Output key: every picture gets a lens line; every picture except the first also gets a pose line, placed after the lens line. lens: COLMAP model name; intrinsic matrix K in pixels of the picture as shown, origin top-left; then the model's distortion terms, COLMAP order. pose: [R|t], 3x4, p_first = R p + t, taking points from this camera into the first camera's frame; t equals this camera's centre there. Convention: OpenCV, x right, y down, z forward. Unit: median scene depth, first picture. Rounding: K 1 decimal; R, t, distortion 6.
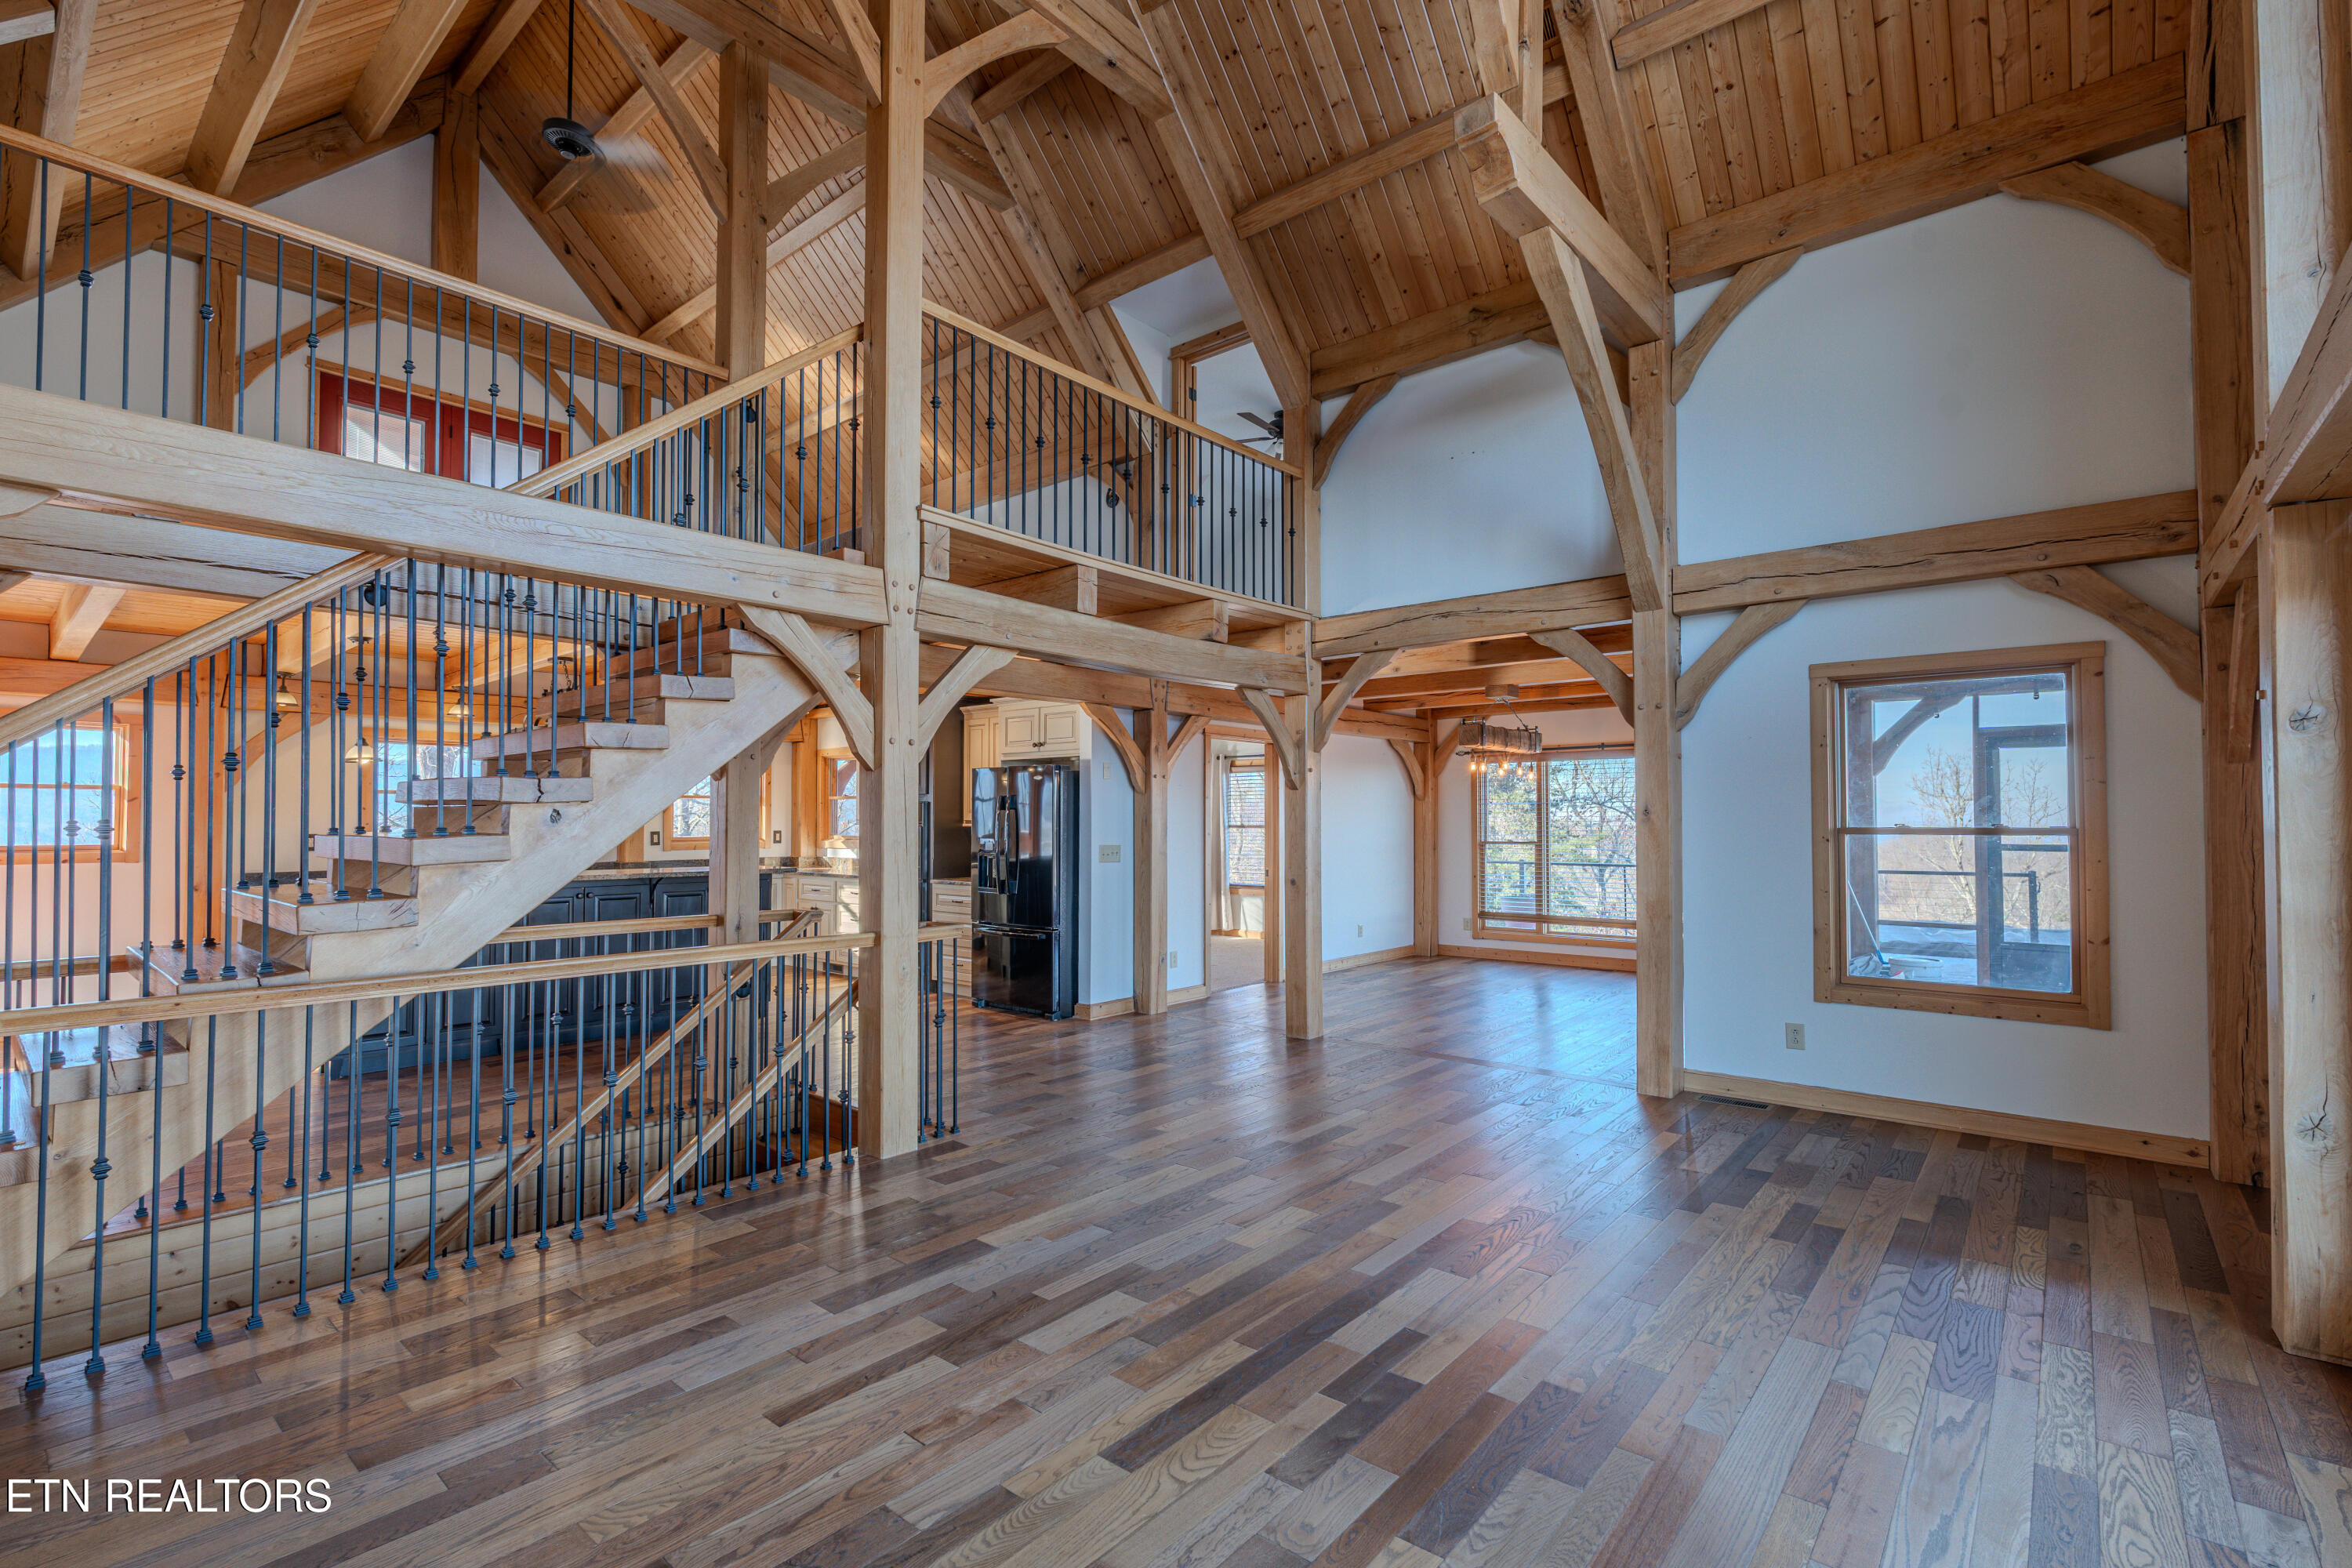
lens RADIAL K [[1038.2, 0, 1107.7], [0, 1038.2, 799.0], [0, 0, 1]] dist [0.001156, -0.008108]
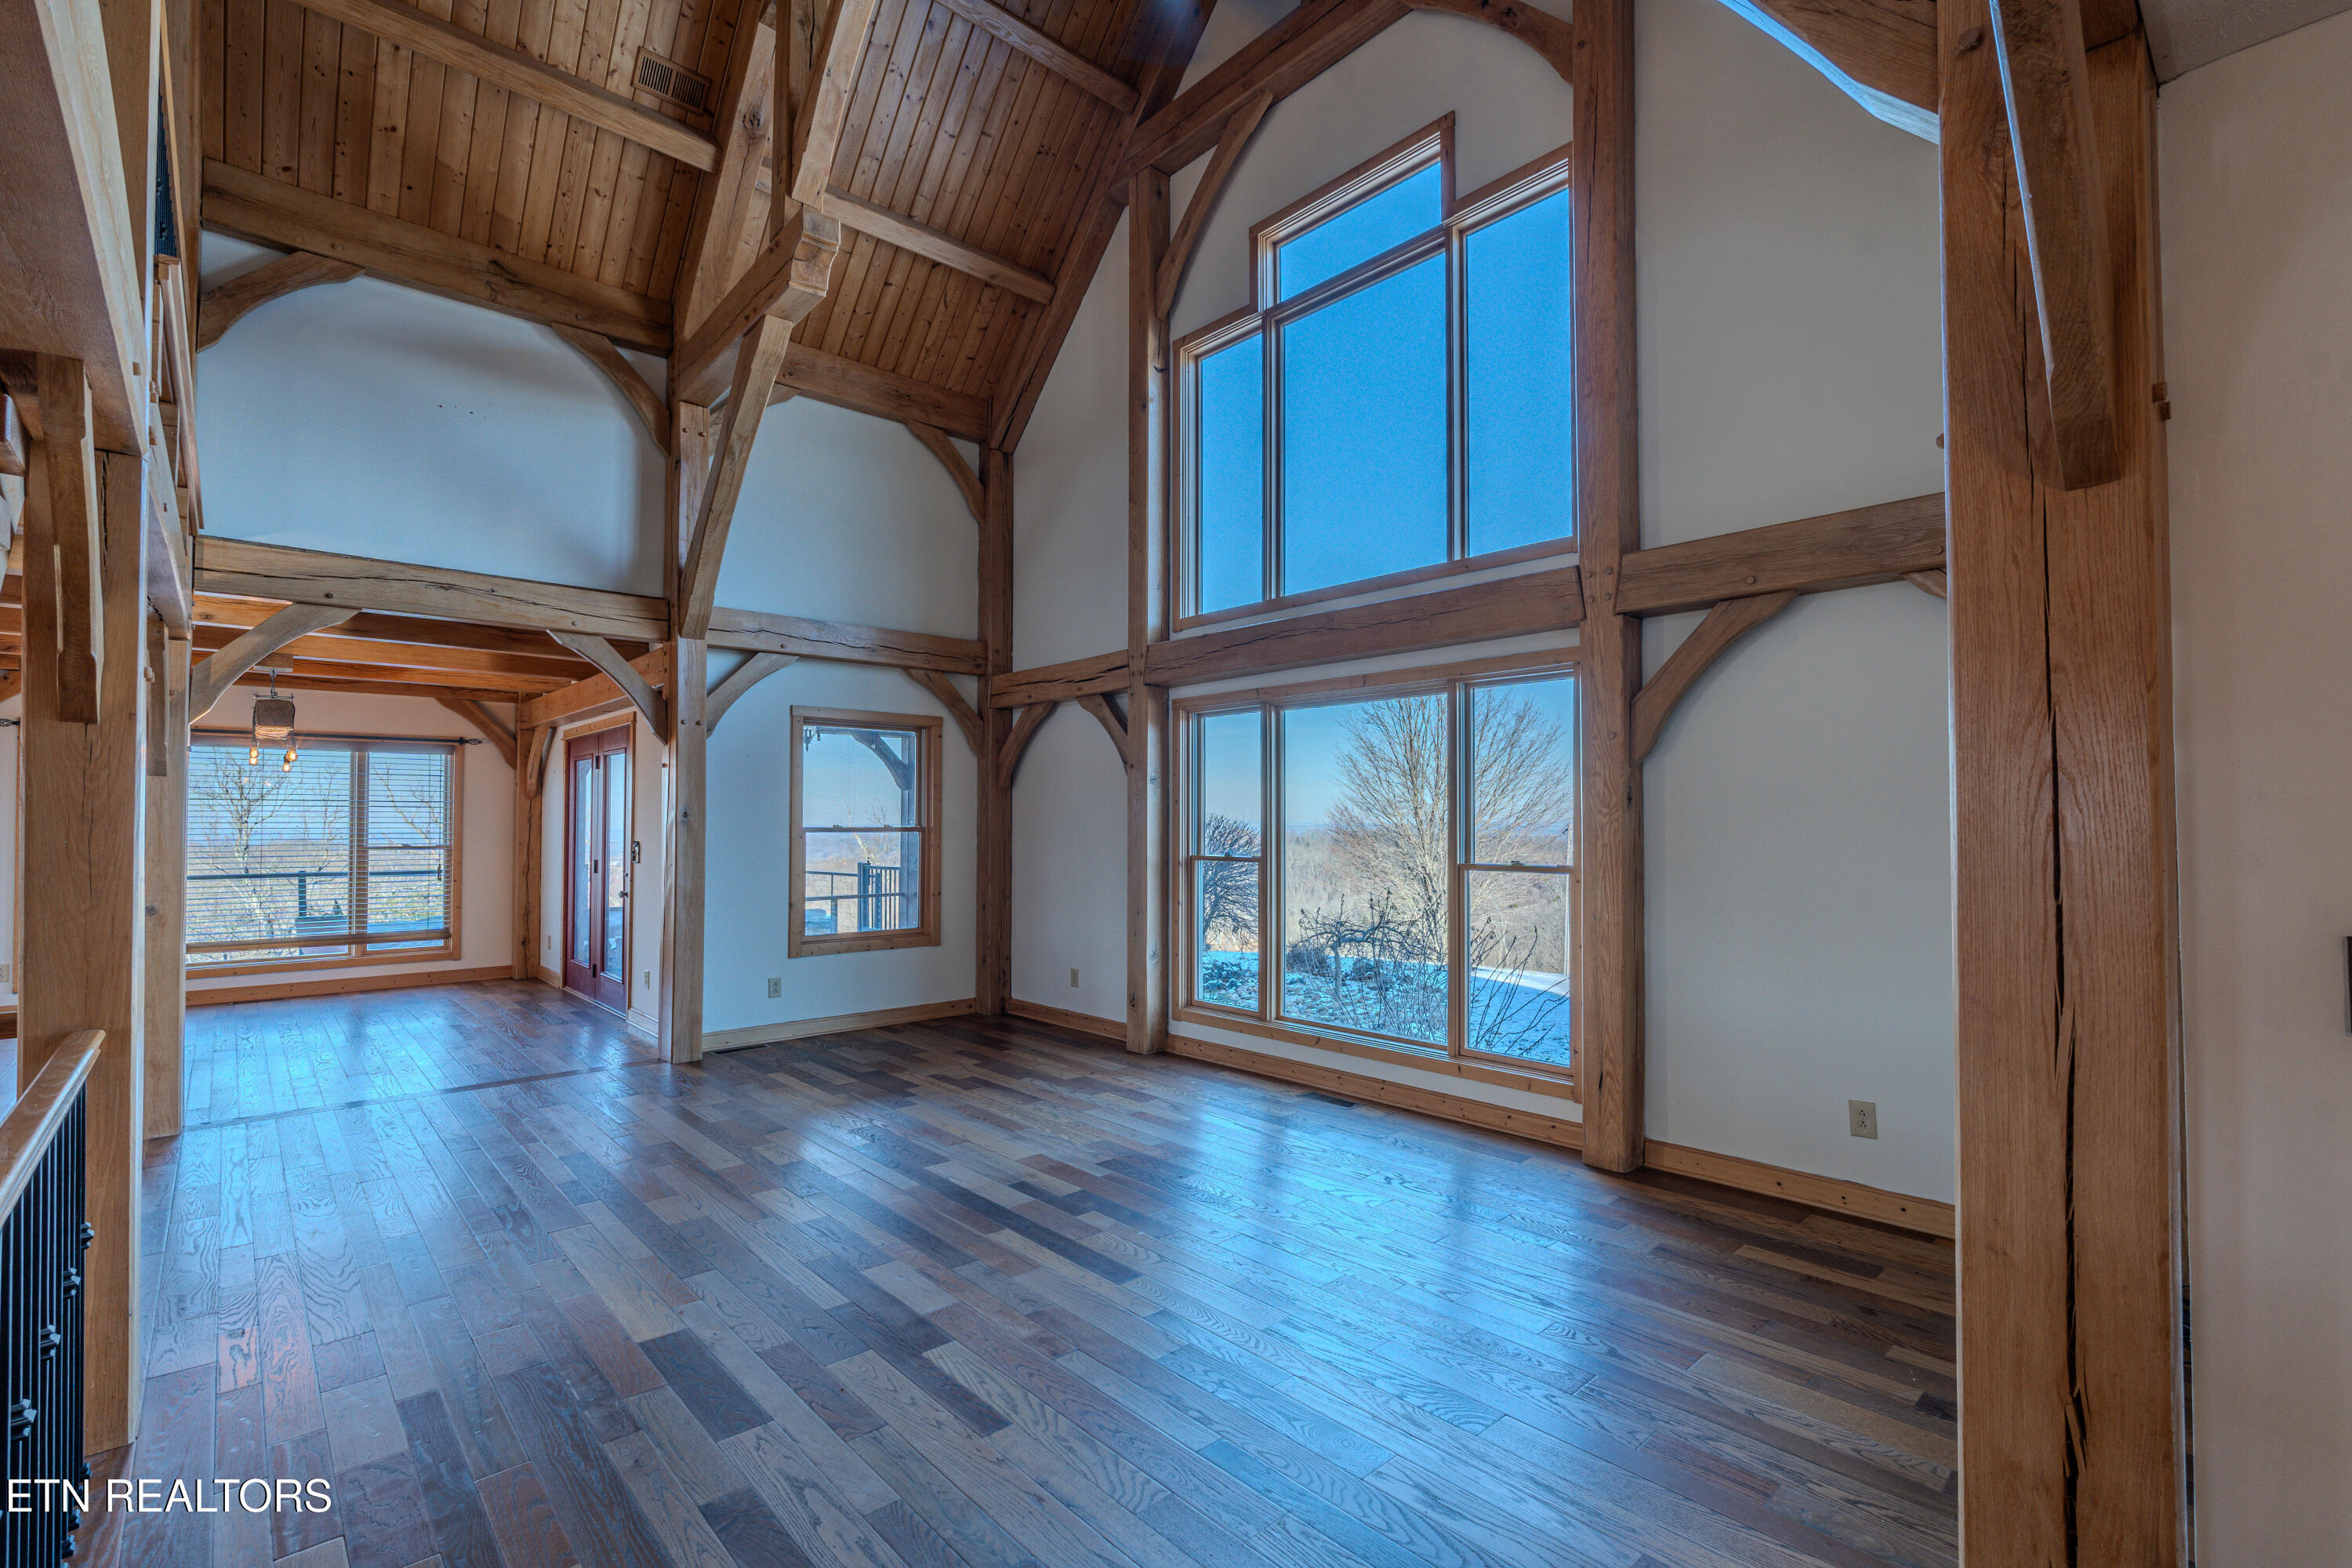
lens RADIAL K [[1071.1, 0, 1207.1], [0, 1071.1, 797.2], [0, 0, 1]] dist [-0.000208, 0.000253]
pose [[0.082588, 0.025855, 0.996248, -0.871573], [-0.021975, 0.999468, -0.024117, 0.013206], [-0.996341, -0.019901, 0.083112, 0.477161]]
